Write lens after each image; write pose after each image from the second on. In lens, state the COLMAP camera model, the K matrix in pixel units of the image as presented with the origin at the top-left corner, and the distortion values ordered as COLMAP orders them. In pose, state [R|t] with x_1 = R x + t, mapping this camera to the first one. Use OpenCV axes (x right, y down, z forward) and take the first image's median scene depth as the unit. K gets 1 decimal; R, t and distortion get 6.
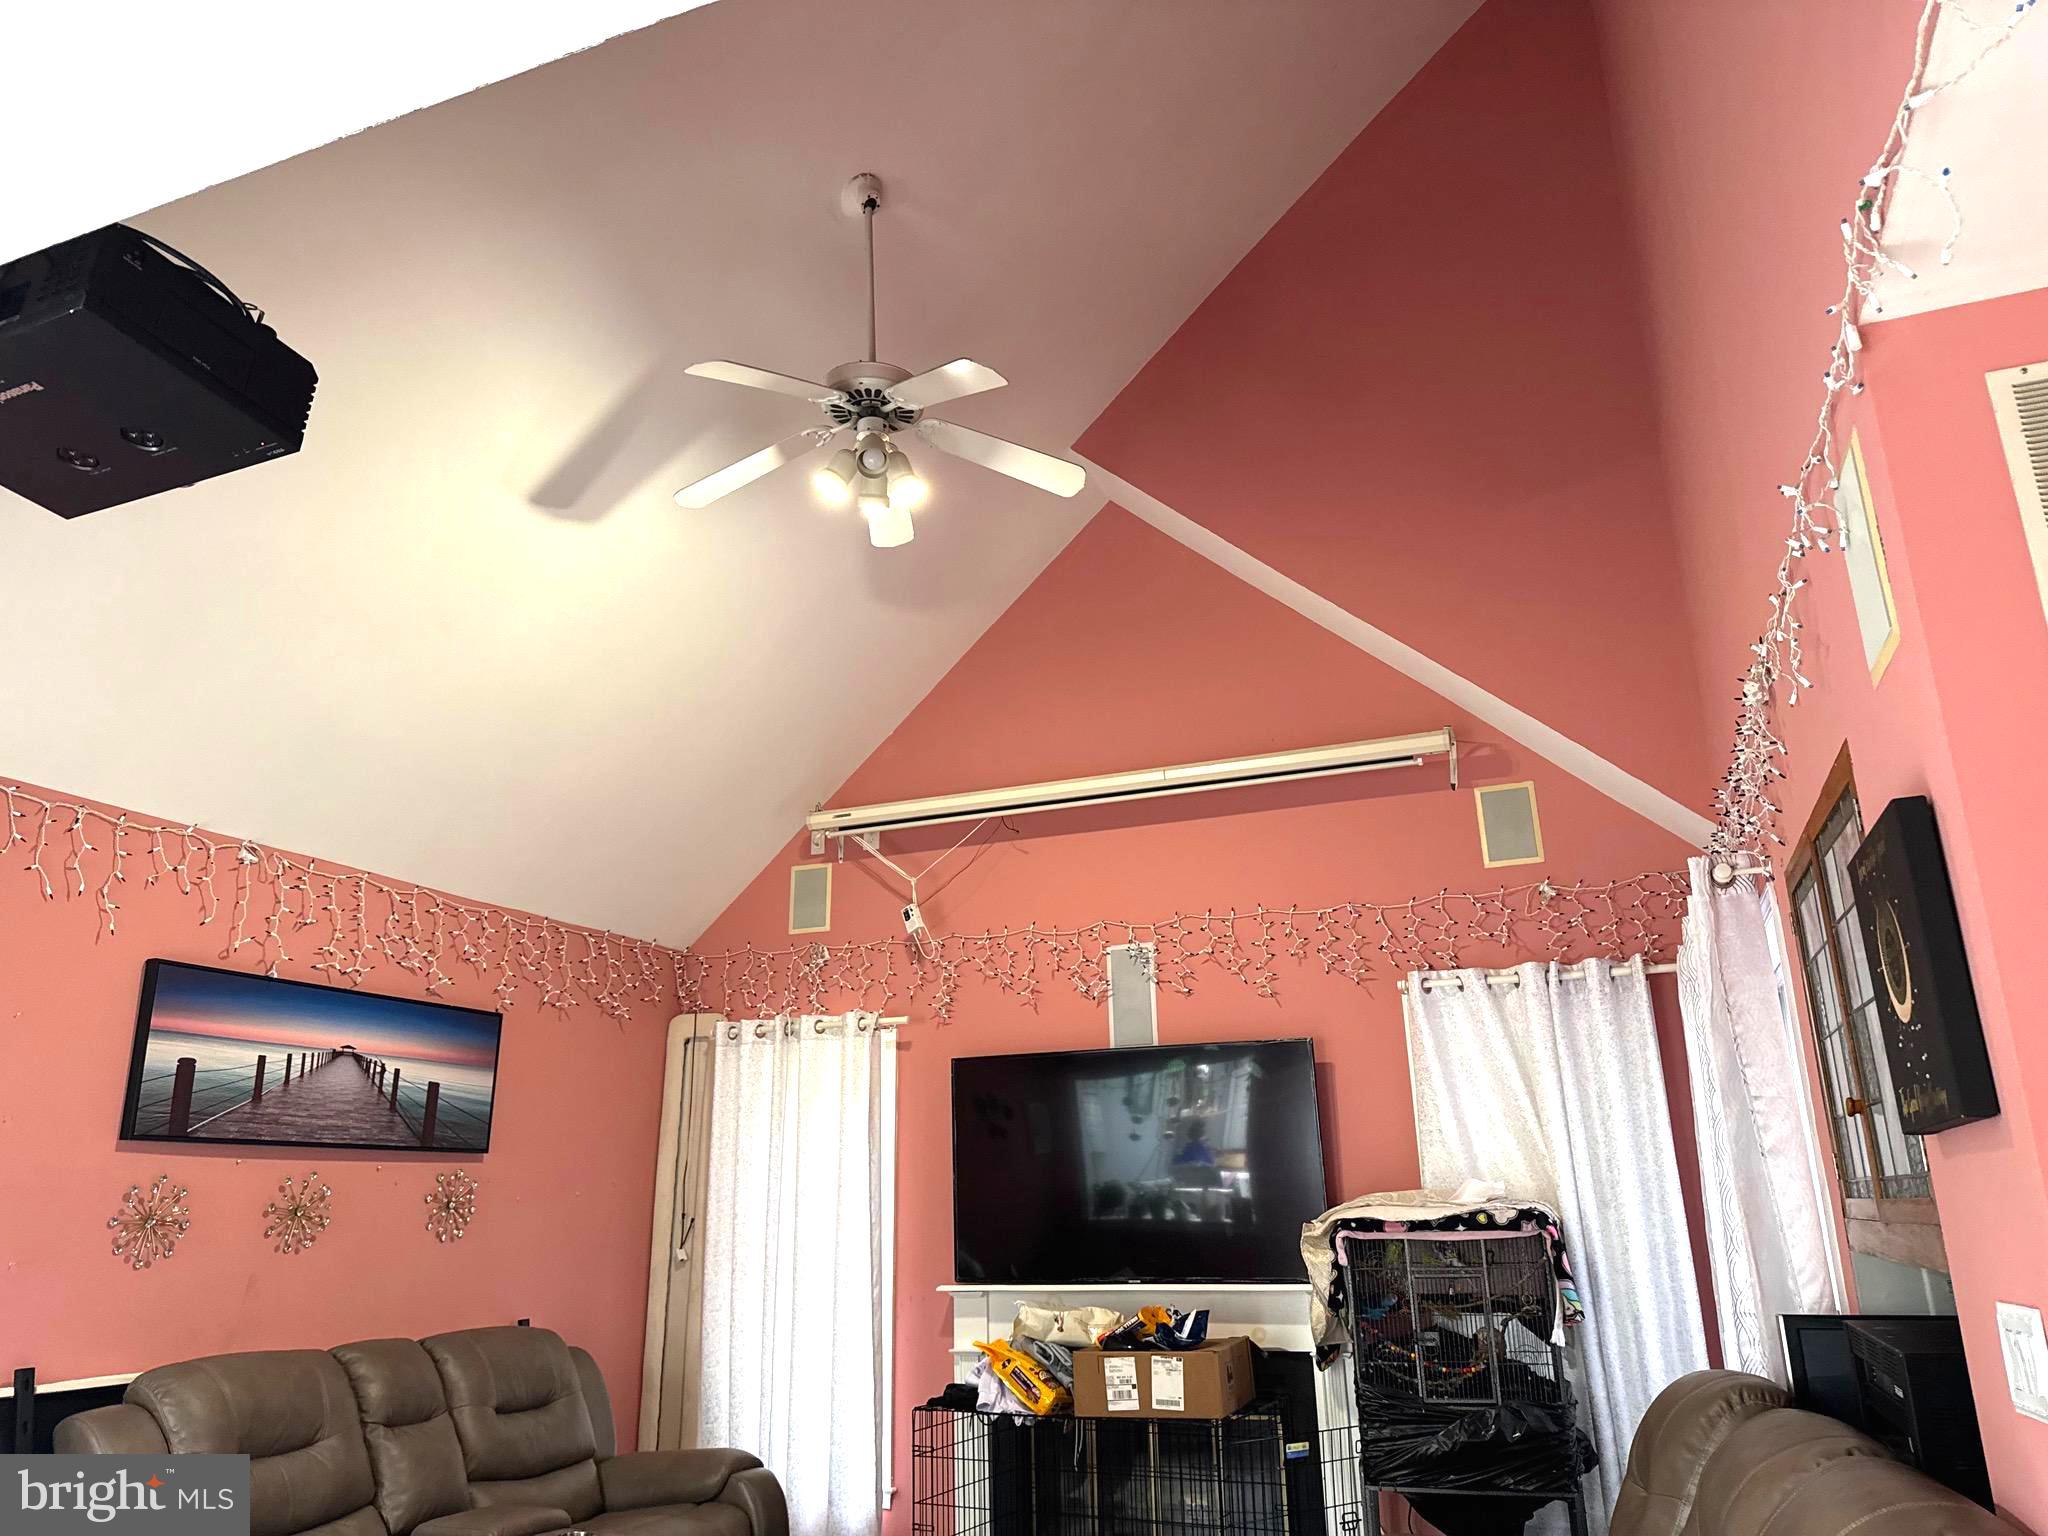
lens RADIAL K [[1436.5, 0, 1020.9], [0, 1436.5, 753.7], [0, 0, 1]] dist [0.076420, -0.105727]
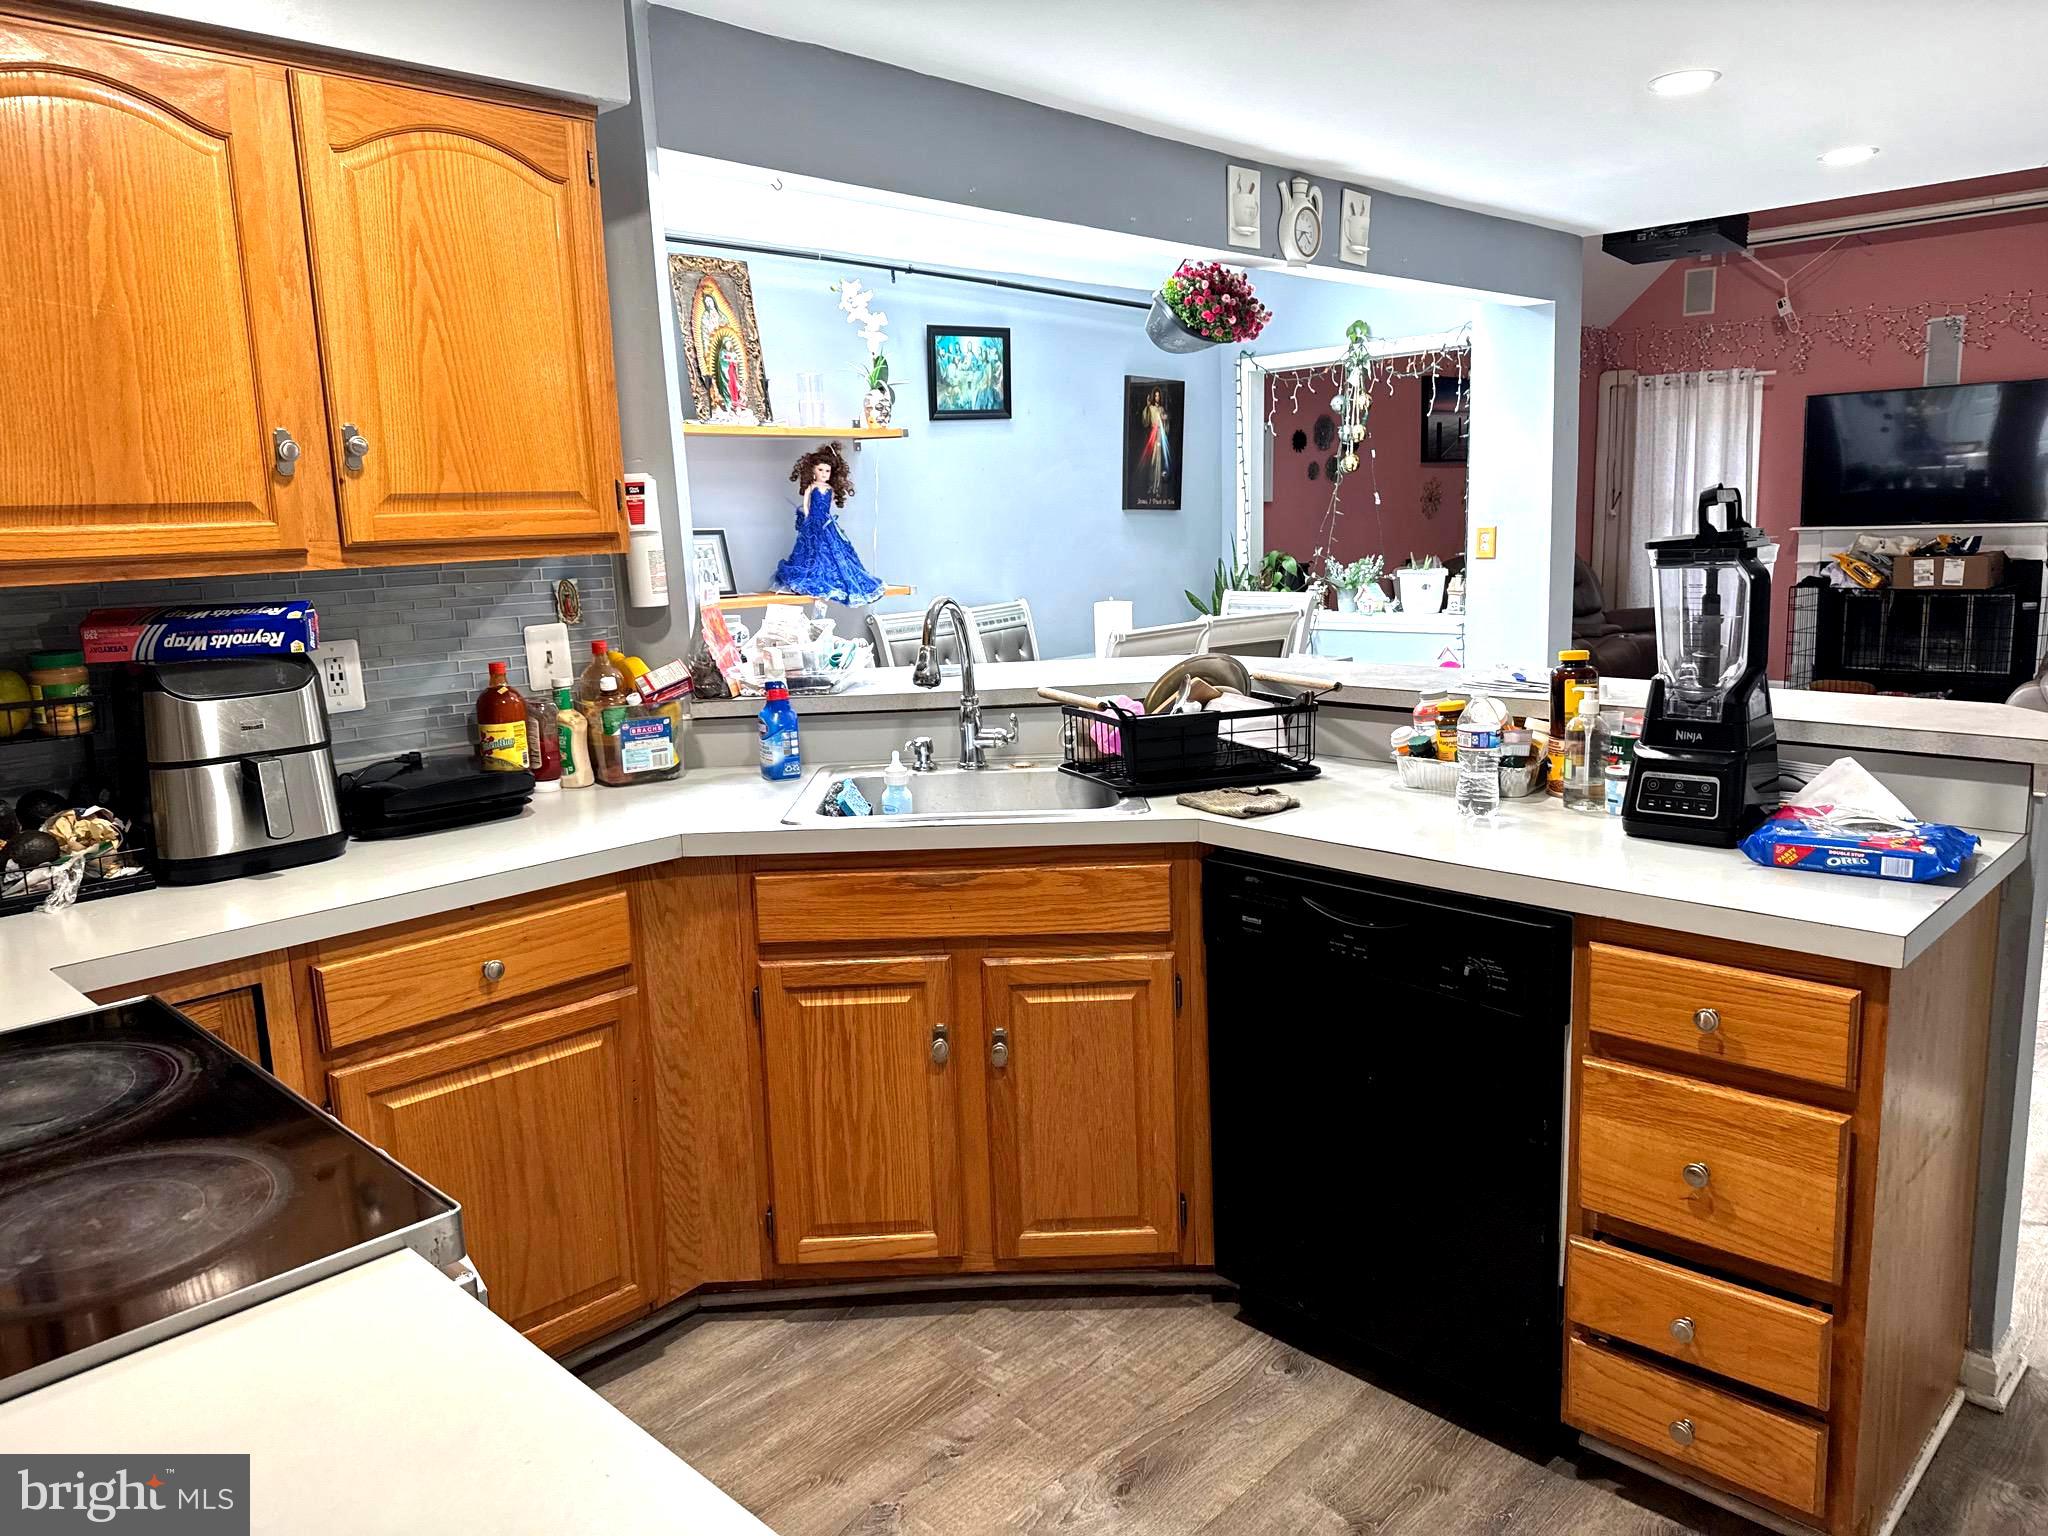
lens RADIAL K [[1436.5, 0, 1042.5], [0, 1436.5, 767.8], [0, 0, 1]] dist [0.076420, -0.105727]
pose [[0.930530, 0.049042, -0.362917, -0.281096], [0.129034, 0.883534, 0.450241, -0.320966], [0.342730, -0.465792, 0.815827, -0.992561]]
